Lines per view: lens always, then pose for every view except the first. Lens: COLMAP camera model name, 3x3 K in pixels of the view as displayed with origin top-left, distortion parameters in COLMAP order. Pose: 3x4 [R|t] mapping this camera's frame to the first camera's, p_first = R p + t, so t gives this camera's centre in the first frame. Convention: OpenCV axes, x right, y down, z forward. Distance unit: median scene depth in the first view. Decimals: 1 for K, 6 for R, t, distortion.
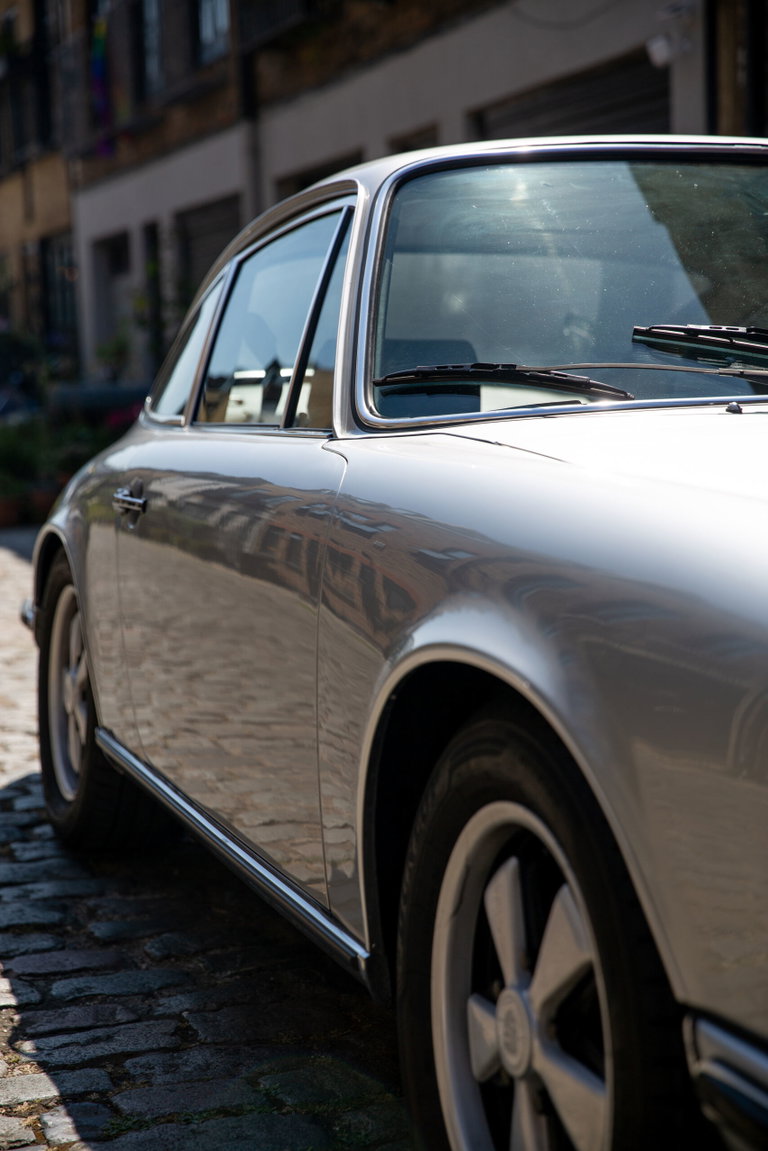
lens RADIAL K [[2089.8, 0, 386.6], [0, 2089.8, 570.5], [0, 0, 1]] dist [0.190075, 0.000000]
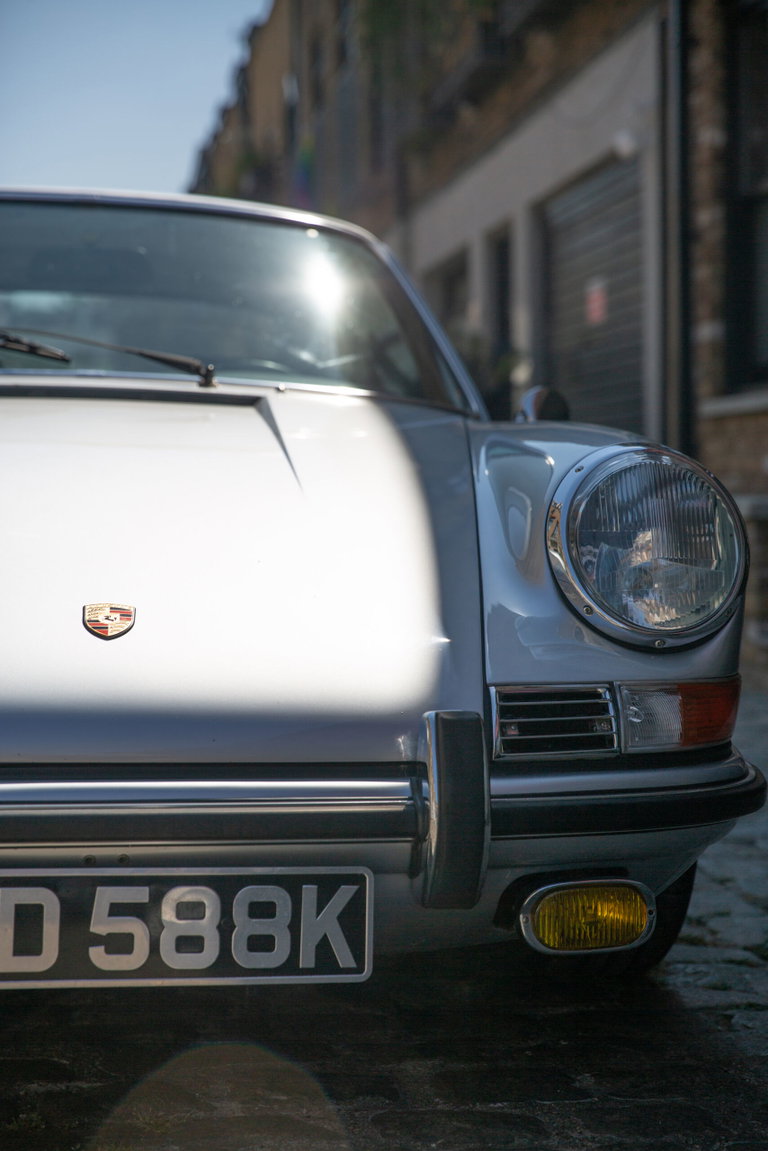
lens RADIAL K [[2089.8, 0, 380.1], [0, 2089.8, 578.5], [0, 0, 1]] dist [0.190075, 0.000000]
pose [[0.985094, 0.016122, -0.171259, 0.589967], [-0.024173, 0.998693, -0.045025, 0.087143], [0.170309, 0.048494, 0.984197, -0.221962]]
